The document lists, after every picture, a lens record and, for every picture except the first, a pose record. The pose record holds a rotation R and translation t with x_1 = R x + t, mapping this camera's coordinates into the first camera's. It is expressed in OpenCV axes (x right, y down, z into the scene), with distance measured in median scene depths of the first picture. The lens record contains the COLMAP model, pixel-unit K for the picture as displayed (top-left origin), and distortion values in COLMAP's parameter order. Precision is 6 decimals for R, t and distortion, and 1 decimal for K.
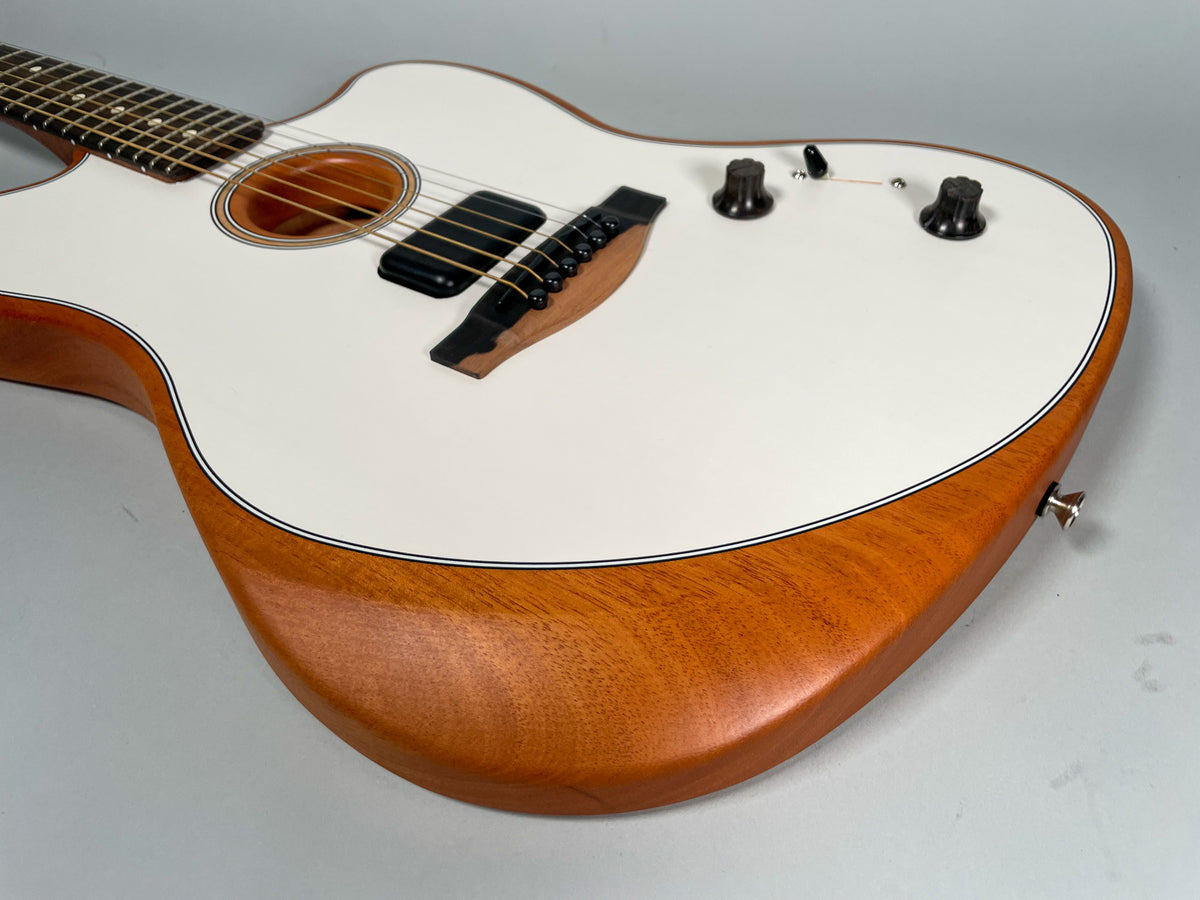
lens RADIAL K [[897.1, 0, 600.0], [0, 897.1, 450.0], [0, 0, 1]] dist [0.073399, -0.118560]
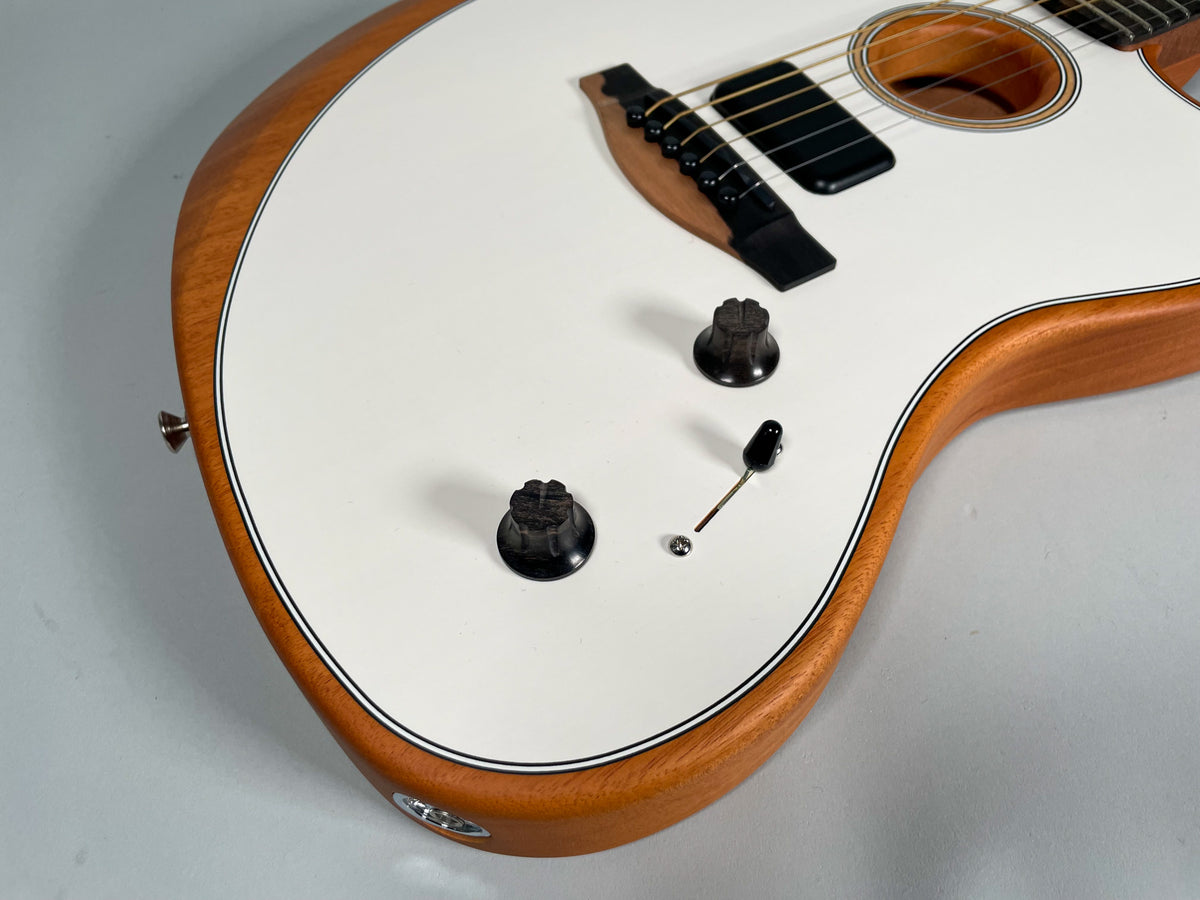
lens RADIAL K [[897.1, 0, 600.0], [0, 897.1, 450.0], [0, 0, 1]] dist [0.073399, -0.118560]
pose [[-0.445918, 0.758186, -0.475721, 0.649782], [-0.635481, 0.106115, 0.764790, -0.800017], [0.630334, 0.643346, 0.434494, 0.712250]]
